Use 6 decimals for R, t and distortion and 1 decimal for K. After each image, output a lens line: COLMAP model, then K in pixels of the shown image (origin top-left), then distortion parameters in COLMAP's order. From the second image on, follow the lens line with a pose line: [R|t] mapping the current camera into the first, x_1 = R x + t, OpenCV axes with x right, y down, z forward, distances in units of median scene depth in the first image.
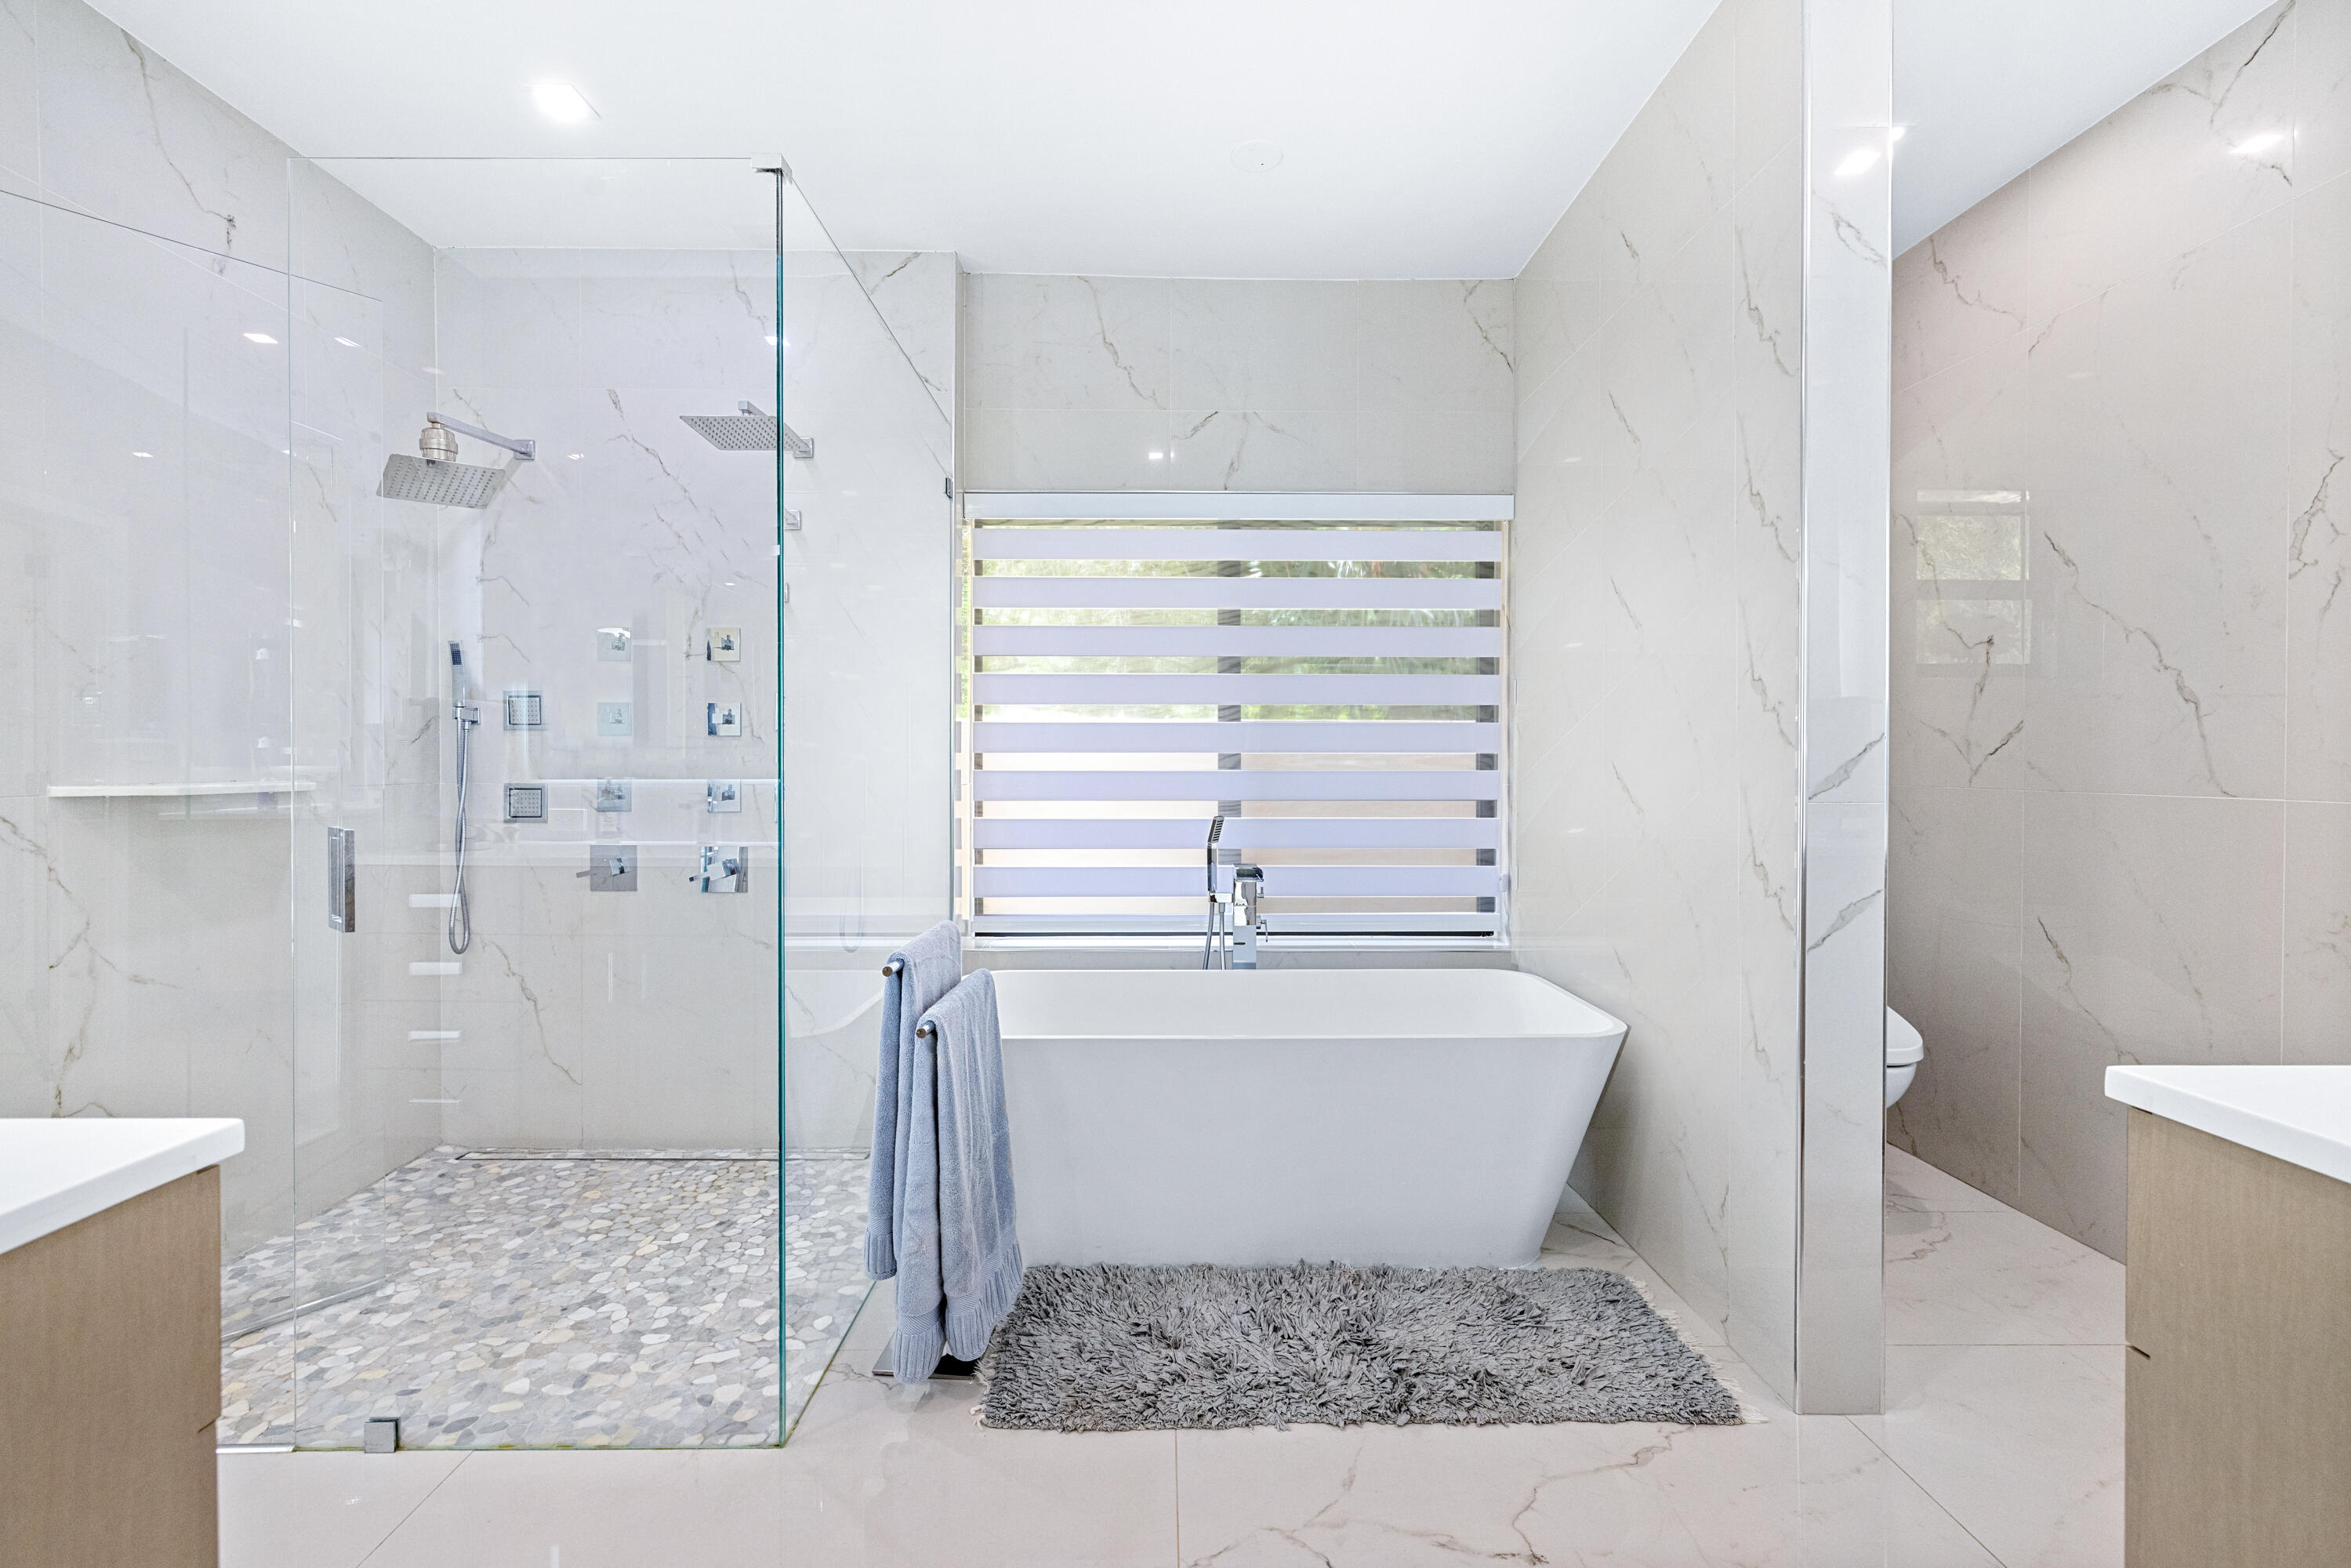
lens RADIAL K [[994.3, 0, 1164.0], [0, 994.3, 774.3], [0, 0, 1]] dist [-0.000852, -0.000301]
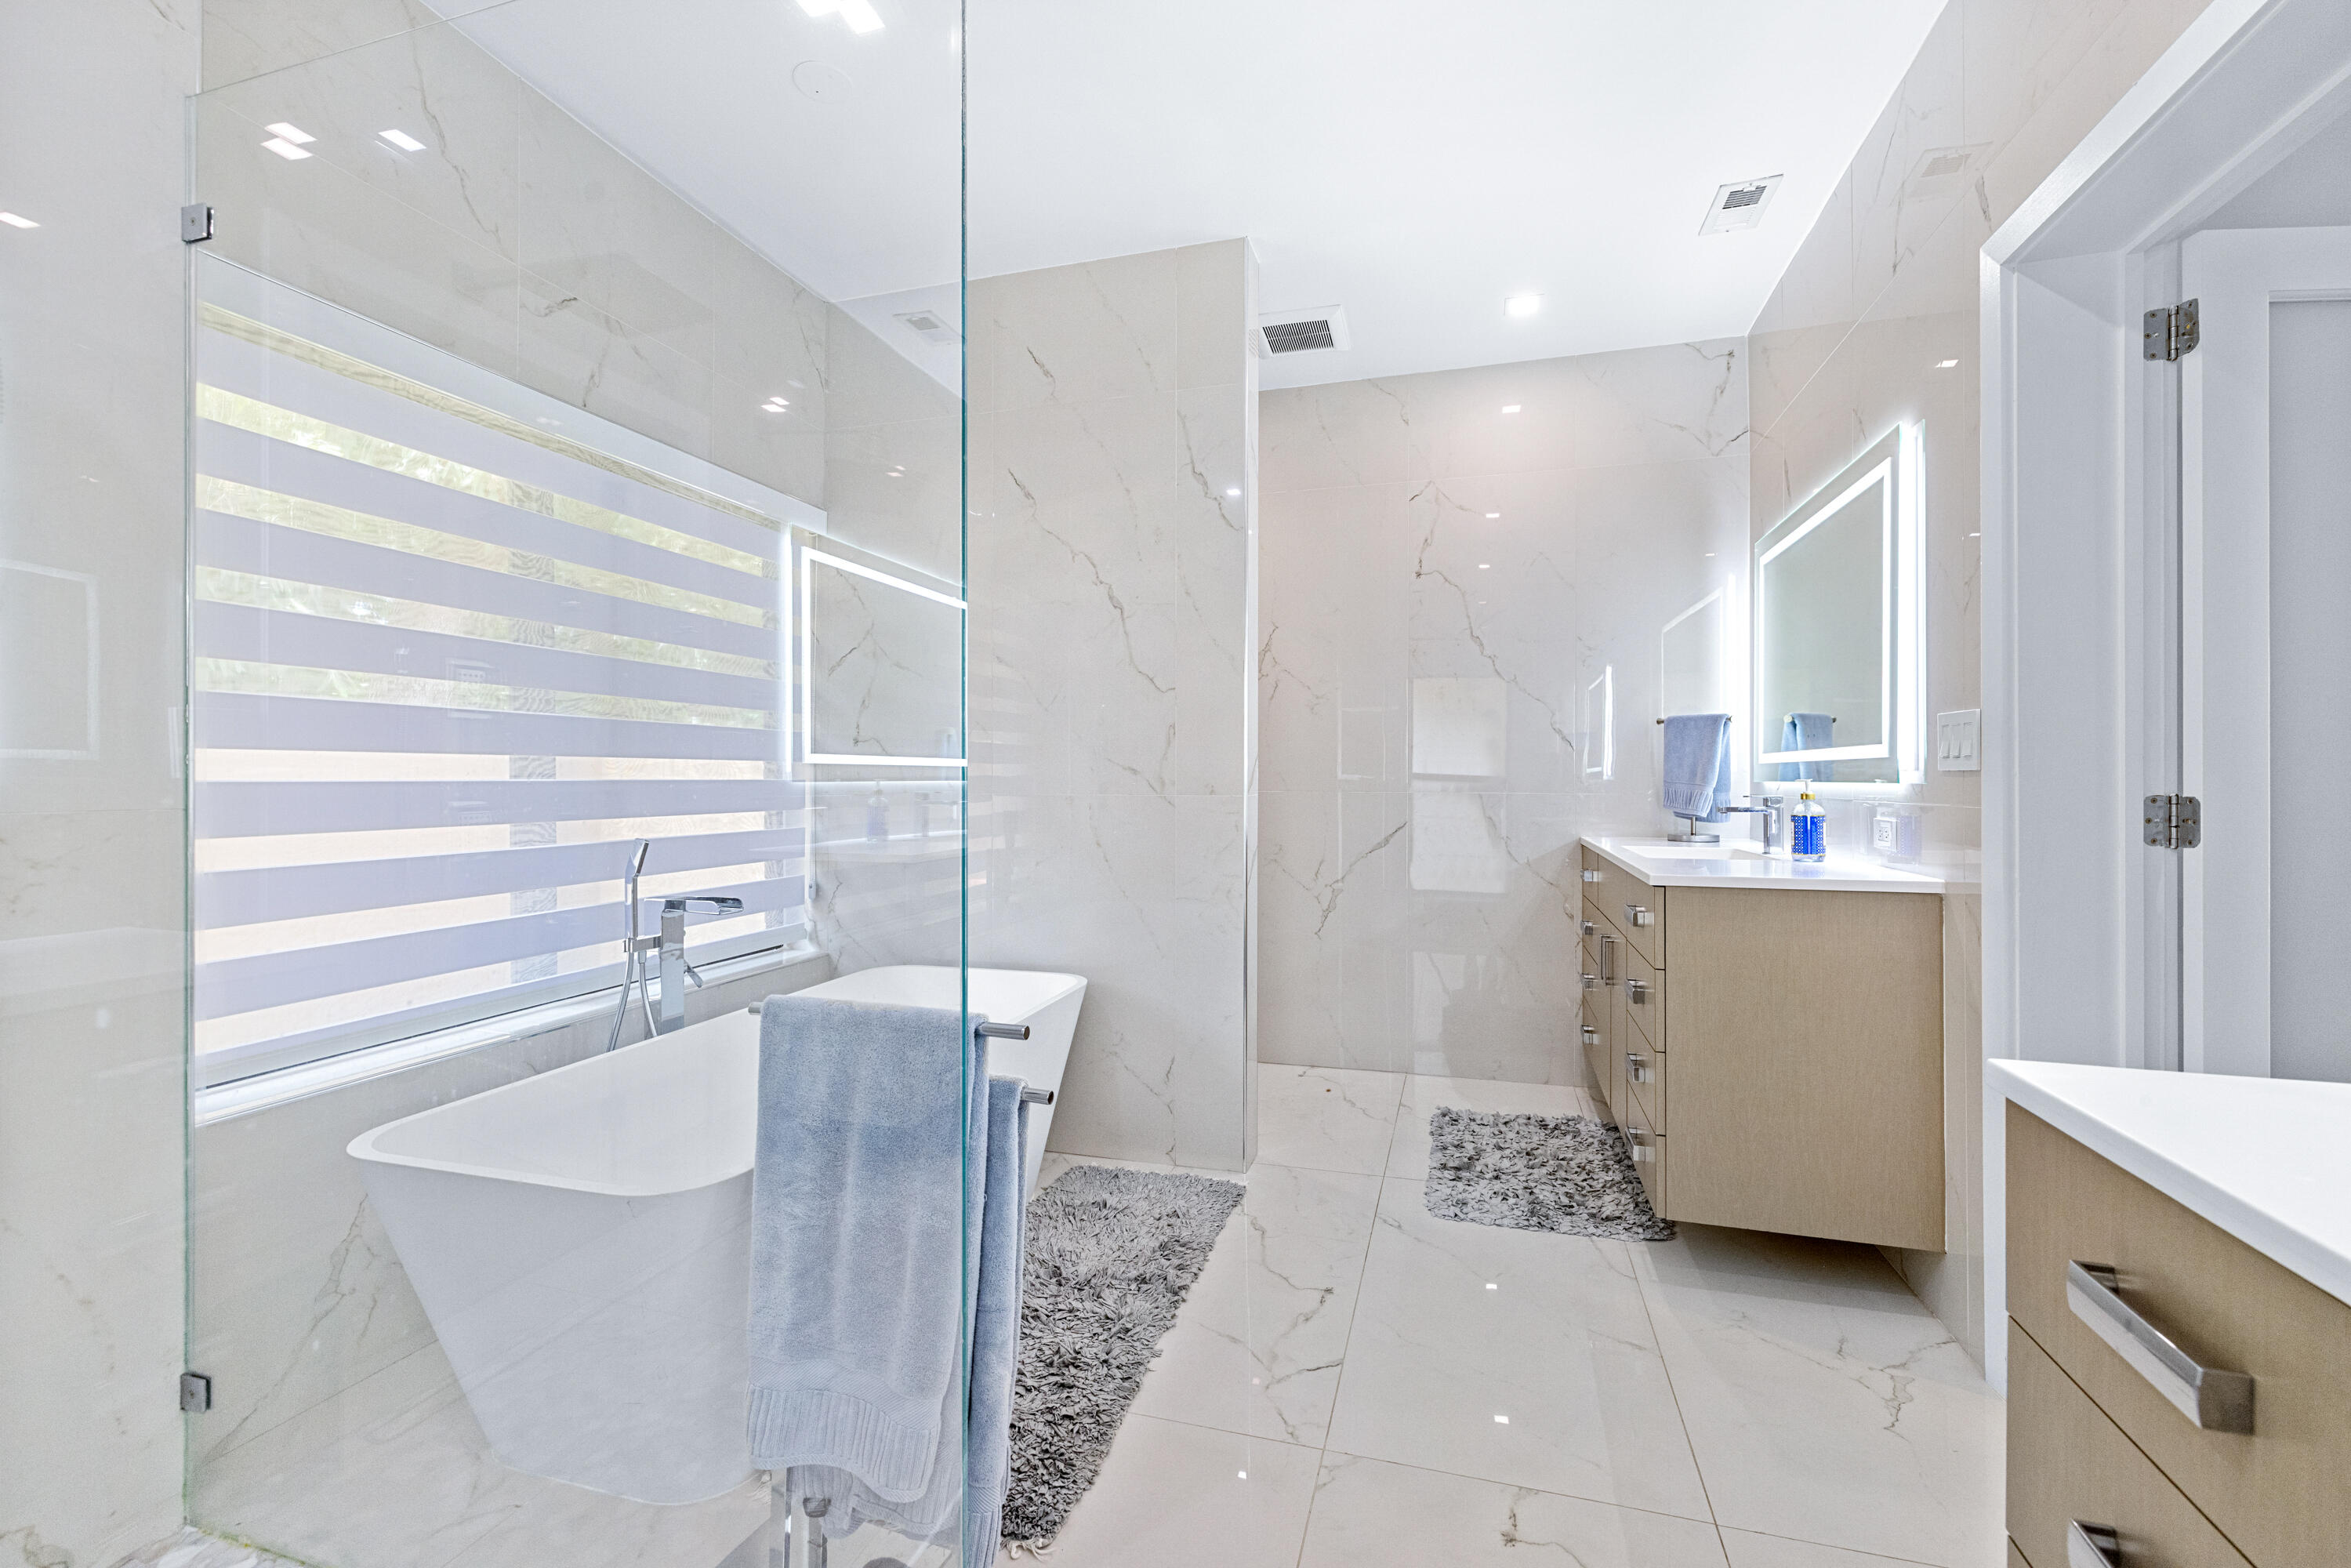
lens RADIAL K [[997.7, 0, 1166.7], [0, 997.7, 768.8], [0, 0, 1]] dist [0.000906, 0.000100]
pose [[0.307757, 0.003236, 0.951459, -0.755080], [0.009293, 0.999936, -0.006406, -0.000827], [-0.951420, 0.010813, 0.307707, 0.494835]]
